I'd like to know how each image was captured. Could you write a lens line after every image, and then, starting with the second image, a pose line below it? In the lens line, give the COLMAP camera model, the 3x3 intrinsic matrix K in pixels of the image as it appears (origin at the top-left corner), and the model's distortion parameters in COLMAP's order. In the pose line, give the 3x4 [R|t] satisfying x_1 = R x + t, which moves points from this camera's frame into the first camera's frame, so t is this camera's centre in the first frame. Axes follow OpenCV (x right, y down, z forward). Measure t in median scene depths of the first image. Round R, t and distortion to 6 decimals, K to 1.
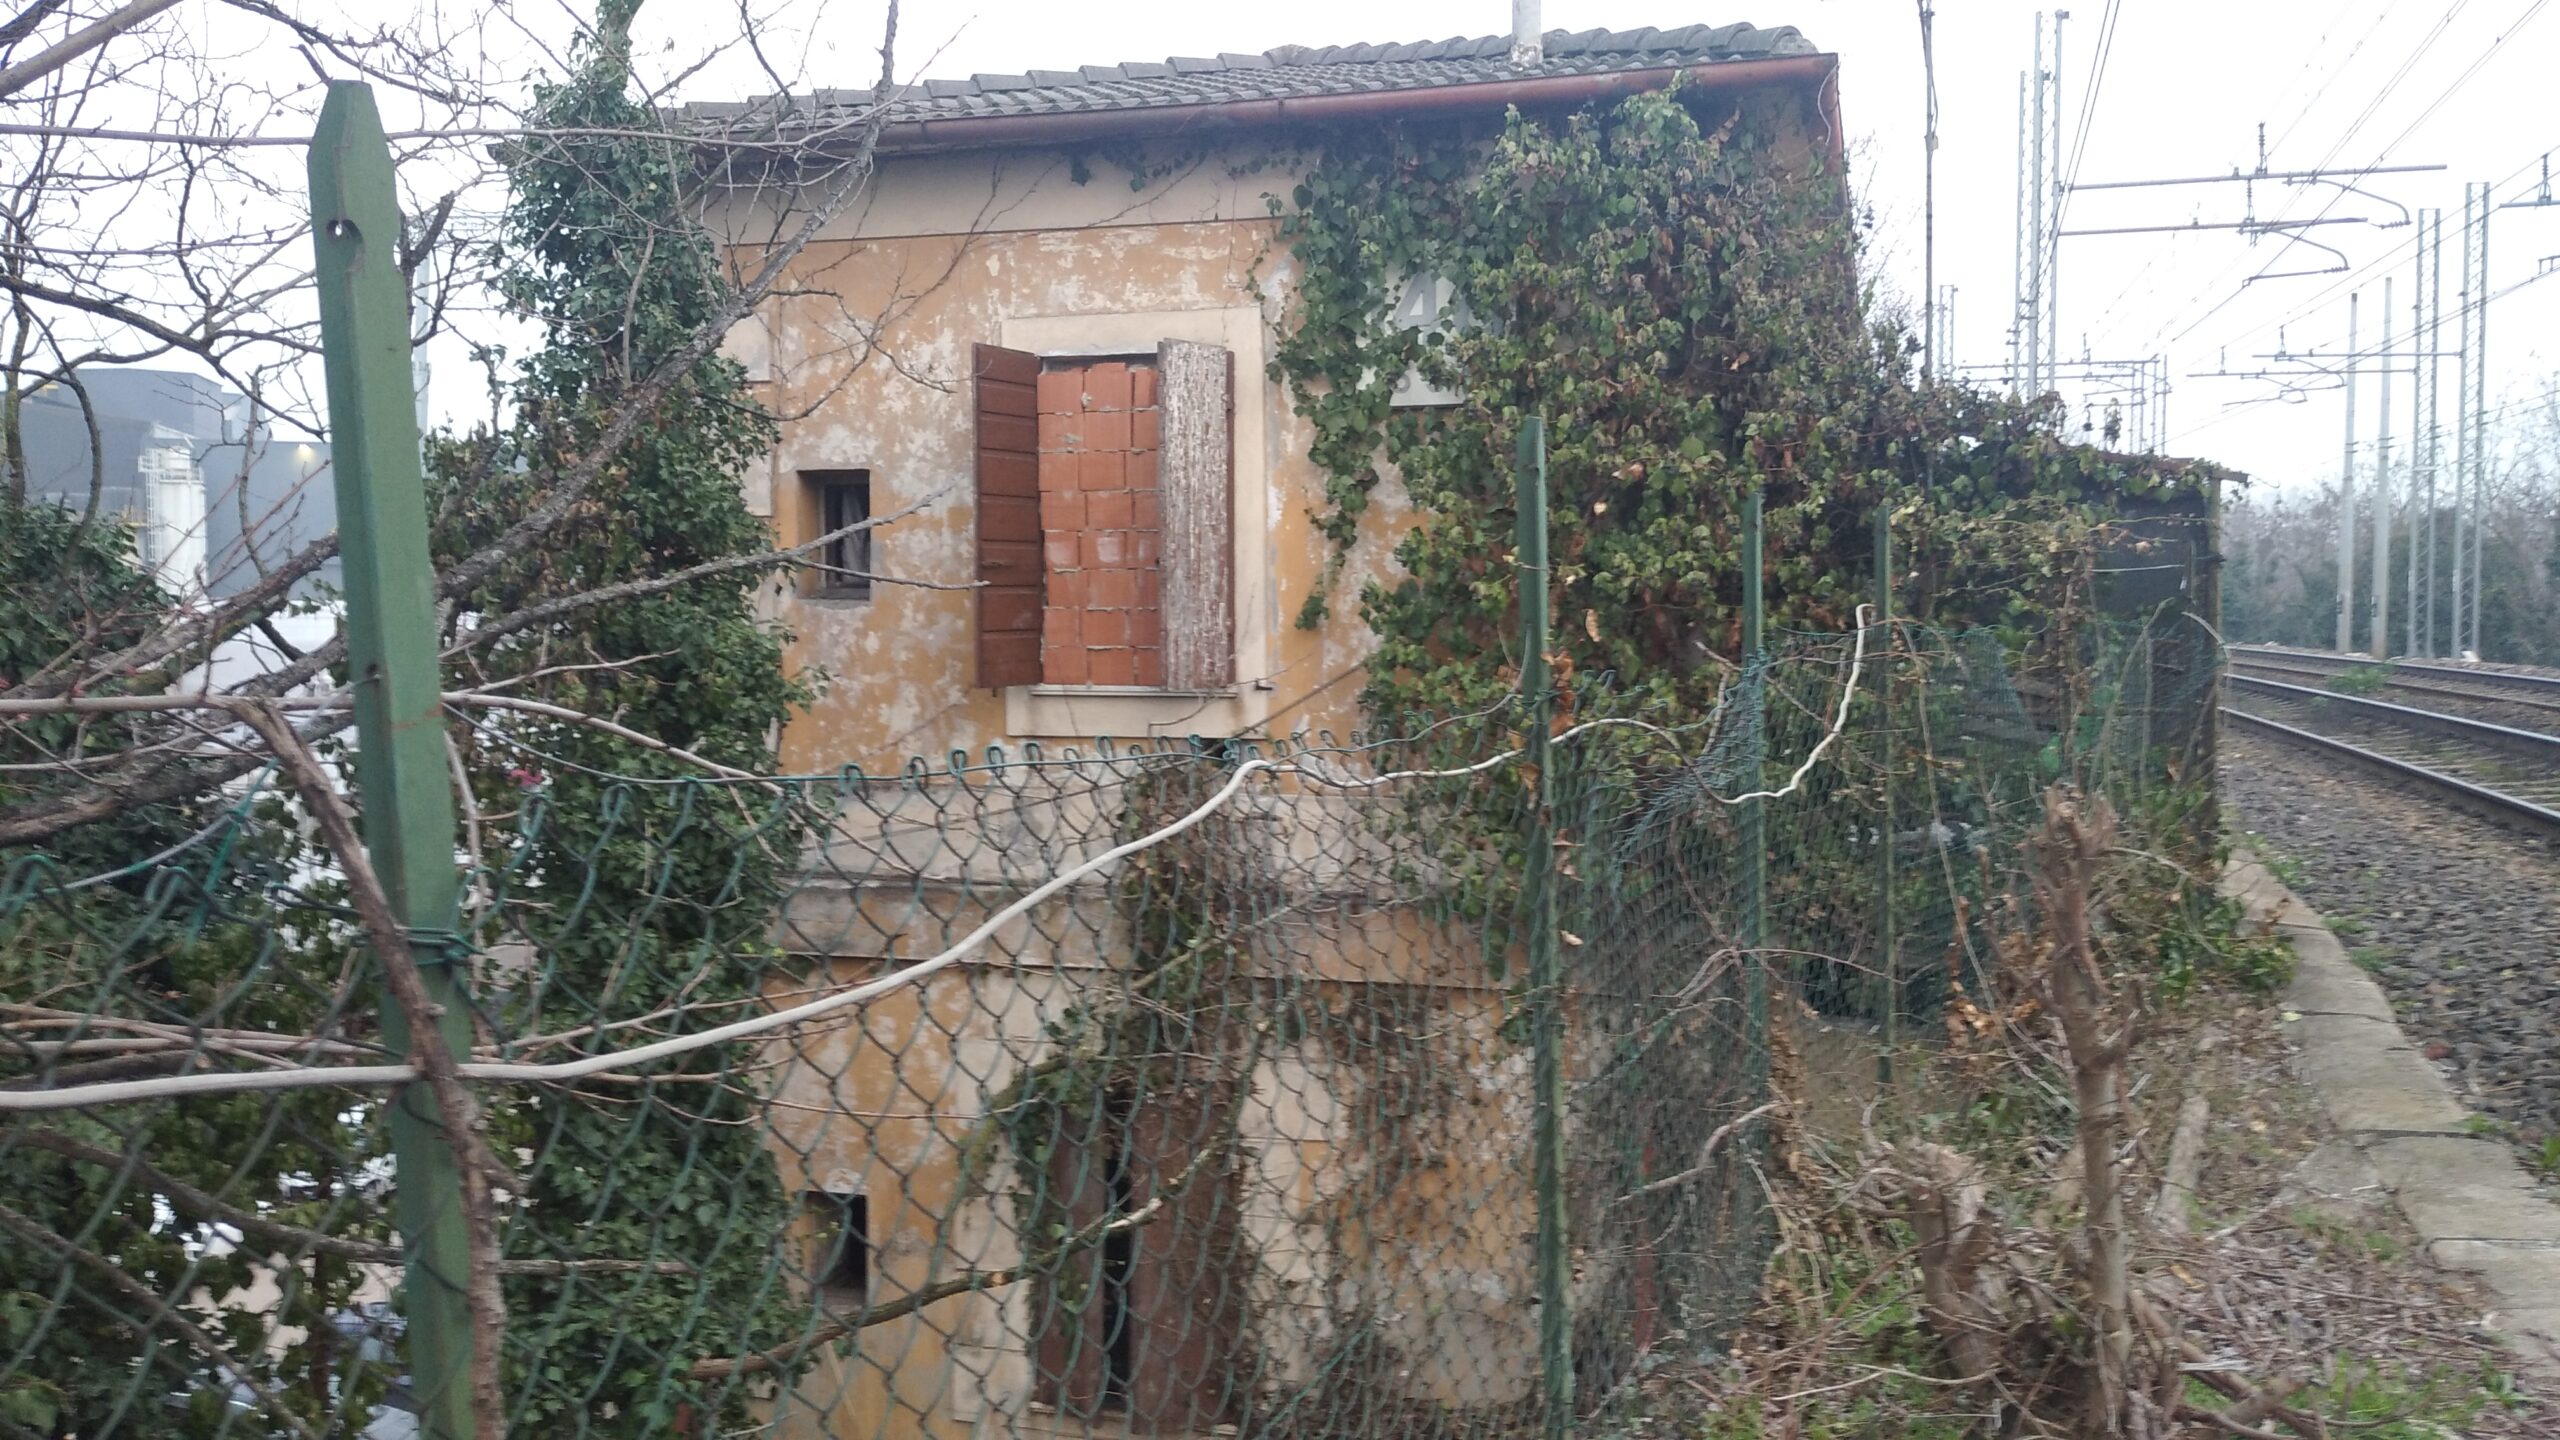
lens RADIAL K [[2082.8, 0, 1288.6], [0, 2082.8, 709.1], [0, 0, 1]] dist [0.082639, -0.121524]
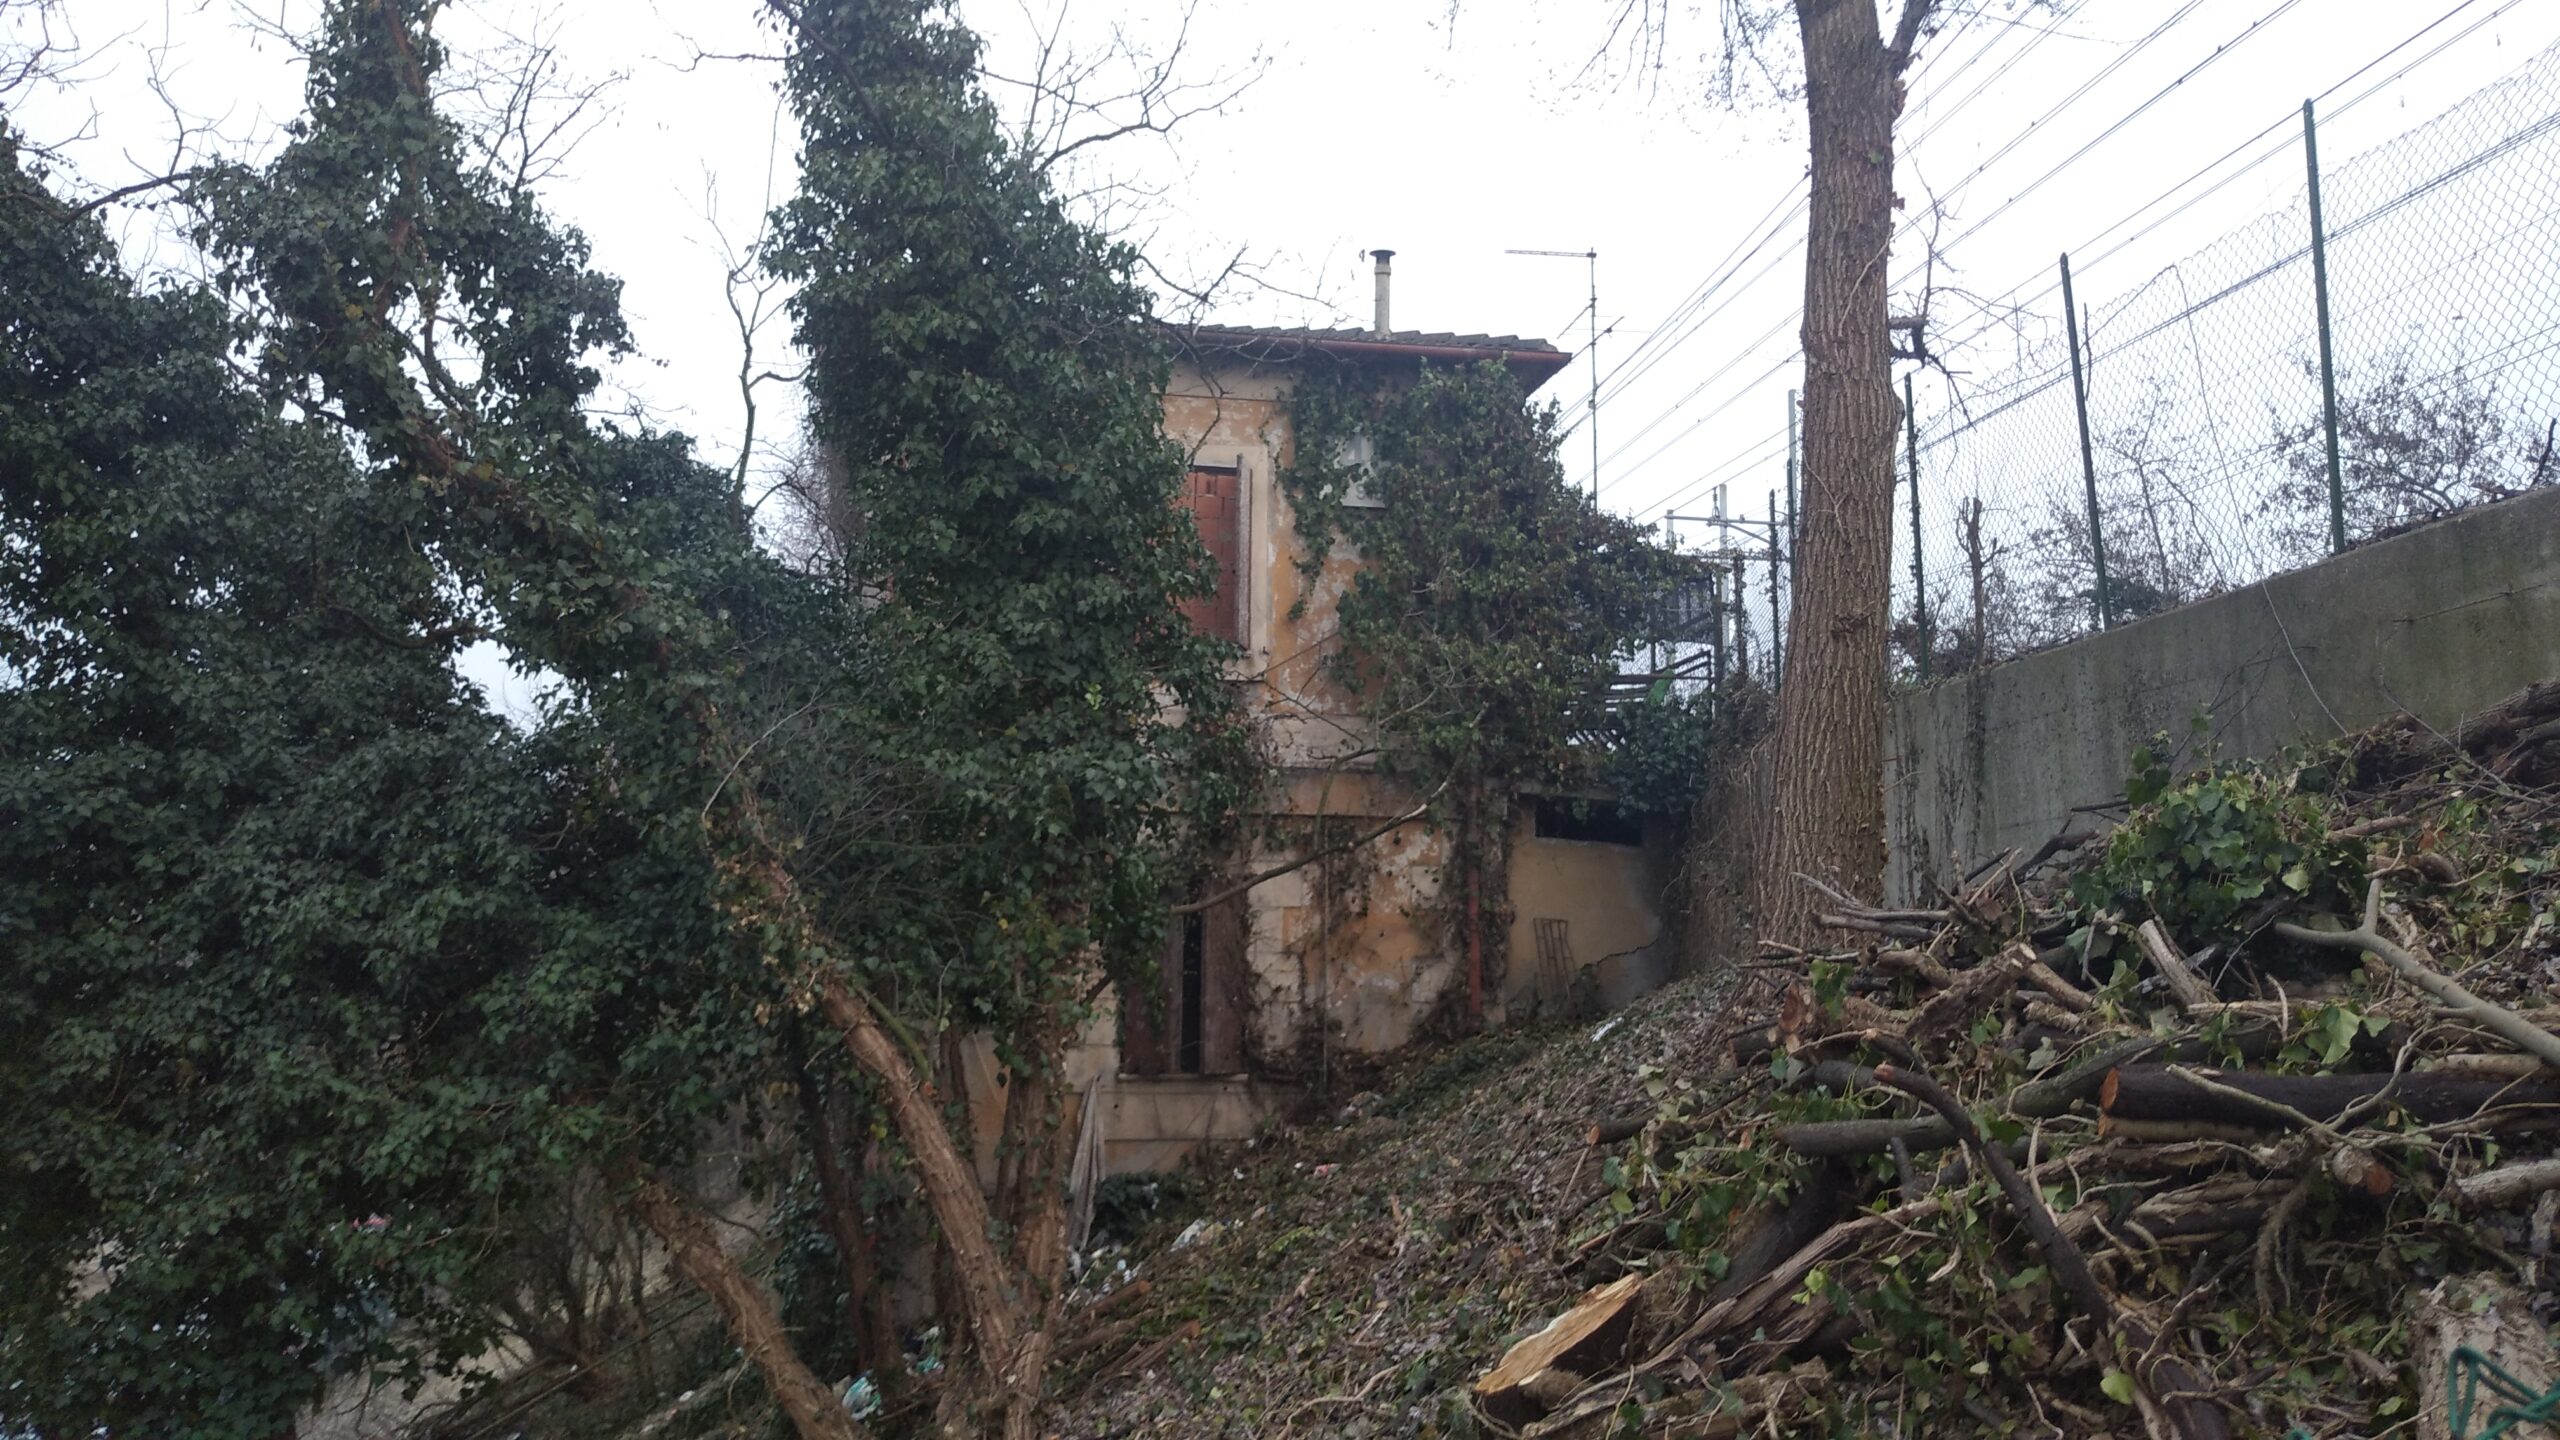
lens RADIAL K [[2082.8, 0, 1269.5], [0, 2082.8, 722.7], [0, 0, 1]] dist [0.082639, -0.121524]
pose [[0.892004, 0.065811, 0.447211, -0.819386], [0.012696, 0.985307, -0.170318, 0.360278], [-0.451849, 0.157602, 0.878063, -0.575795]]
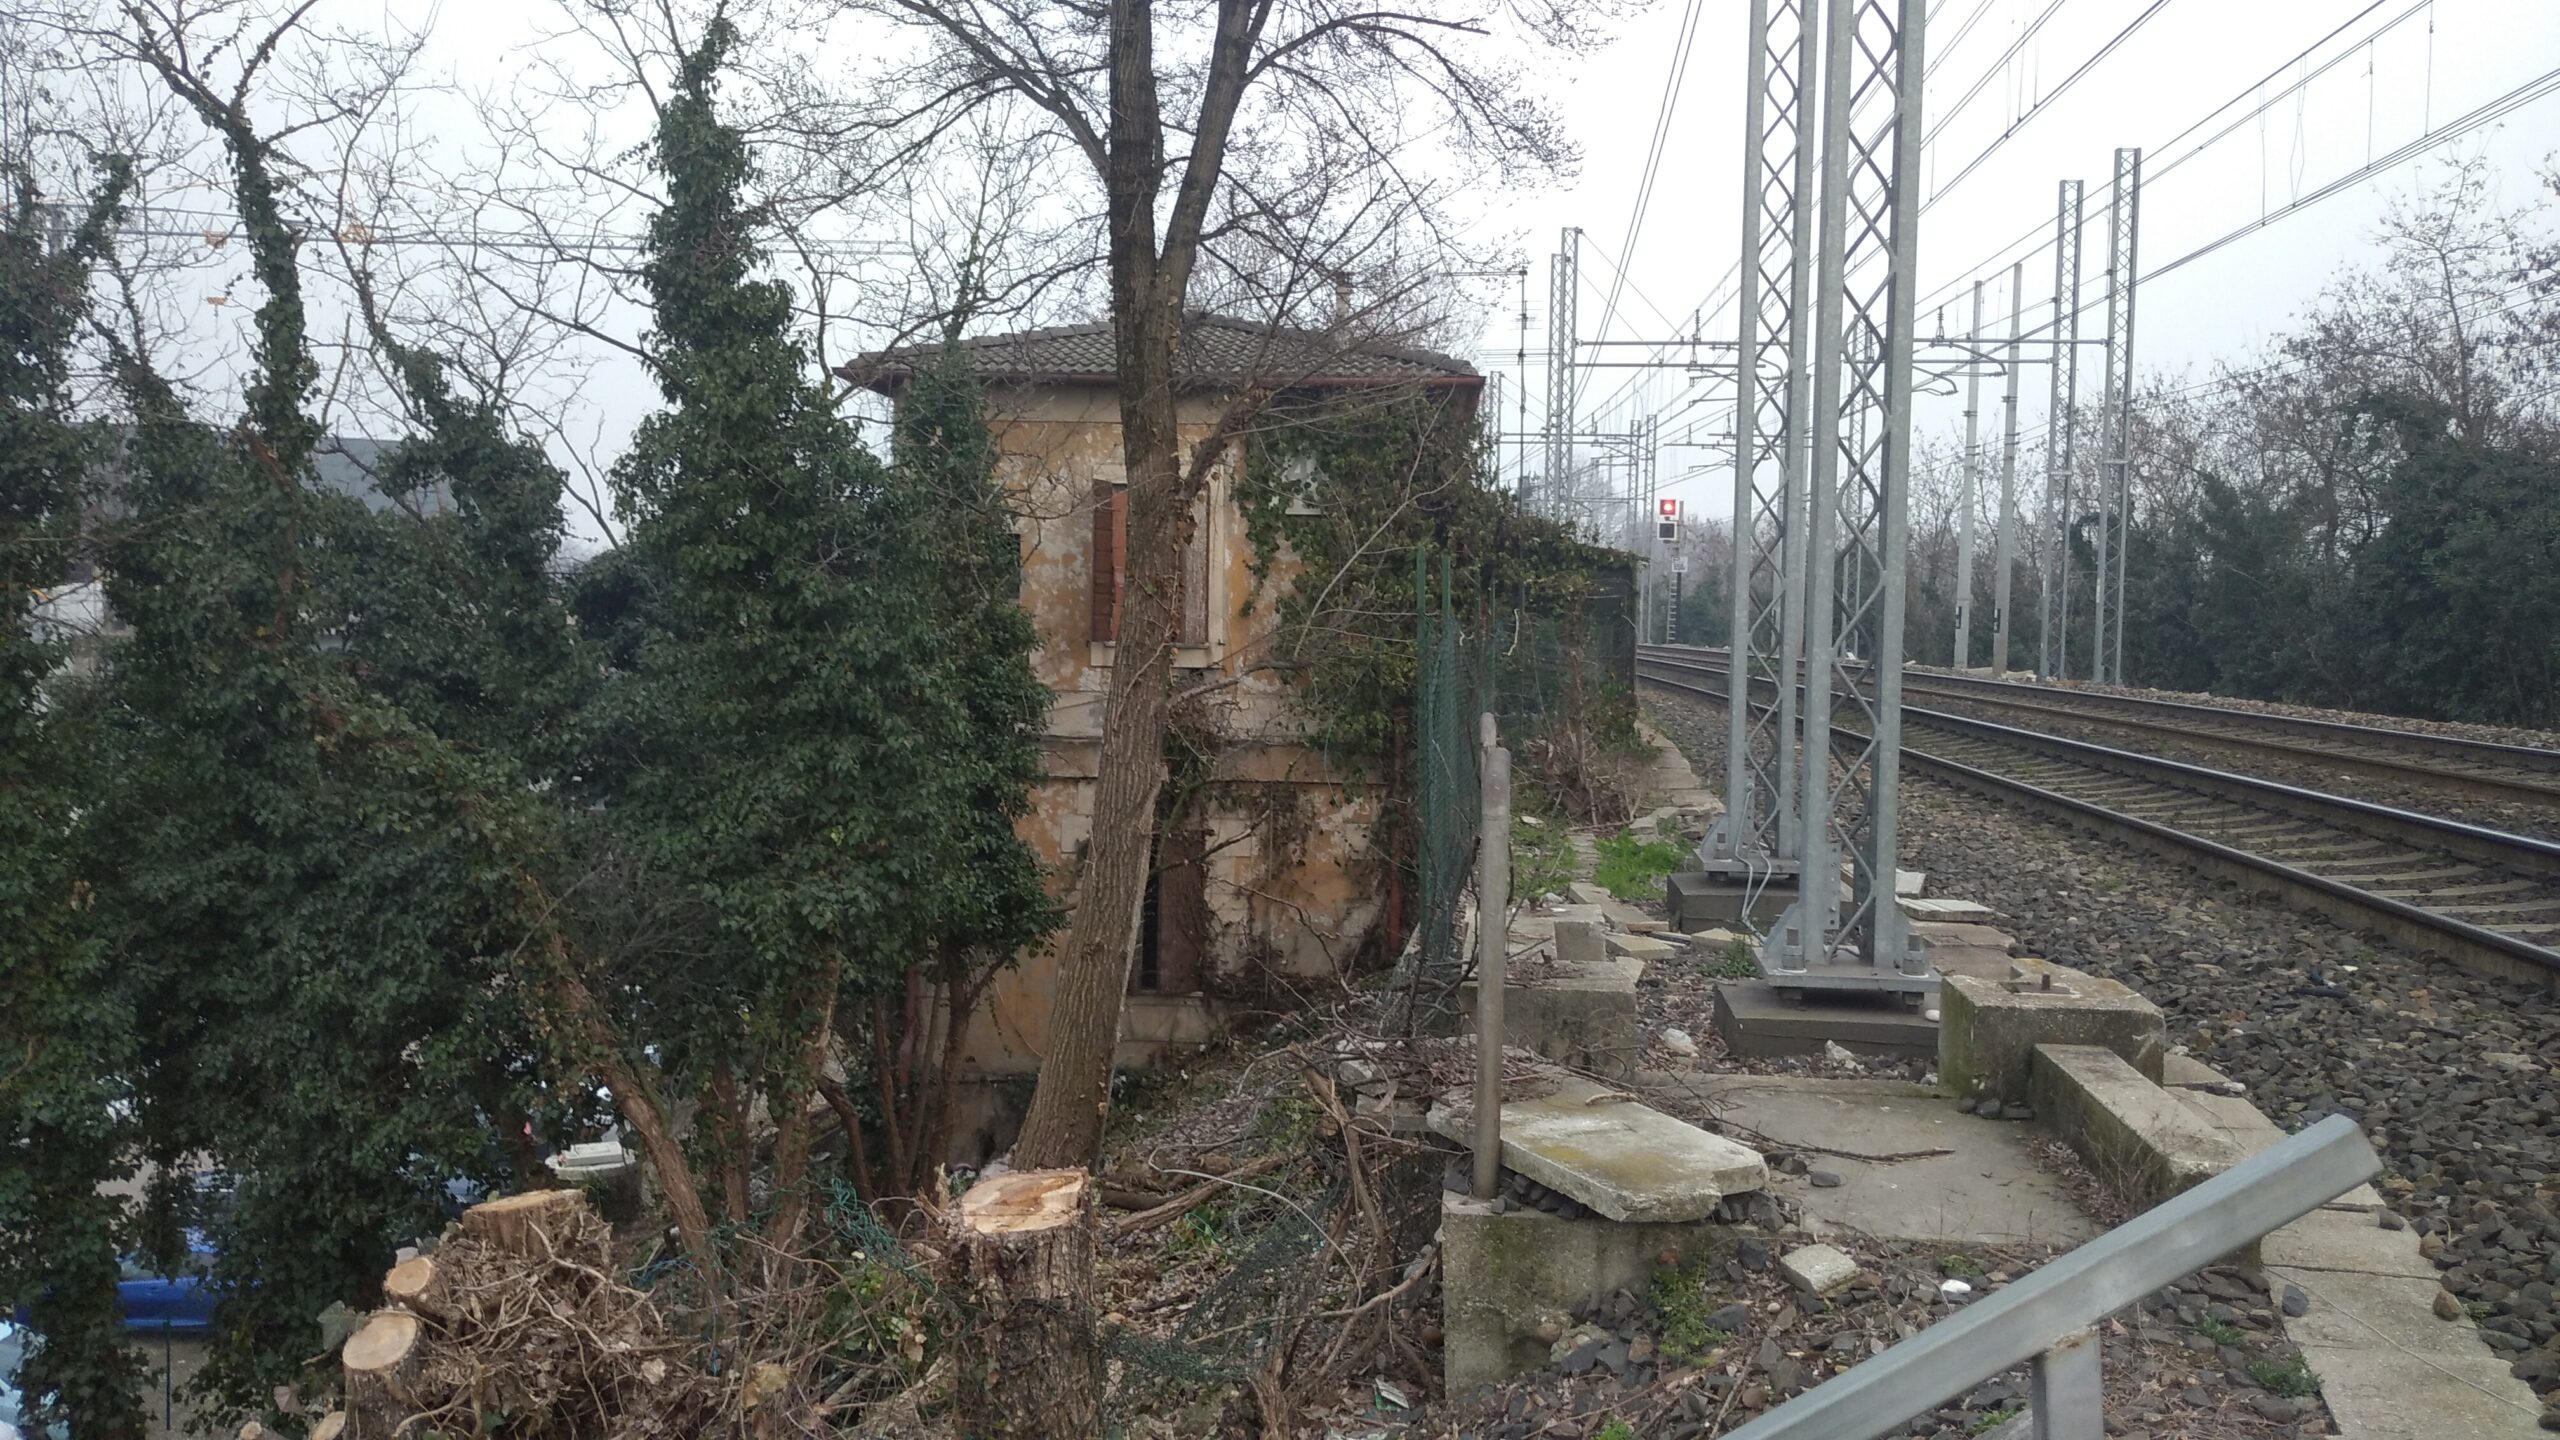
lens RADIAL K [[2082.8, 0, 1278.2], [0, 2082.8, 723.1], [0, 0, 1]] dist [0.082639, -0.121524]
pose [[0.977649, 0.007027, 0.210127, -0.407600], [-0.008213, 0.999955, 0.004771, 0.061185], [-0.210084, -0.006390, 0.977662, -1.108319]]
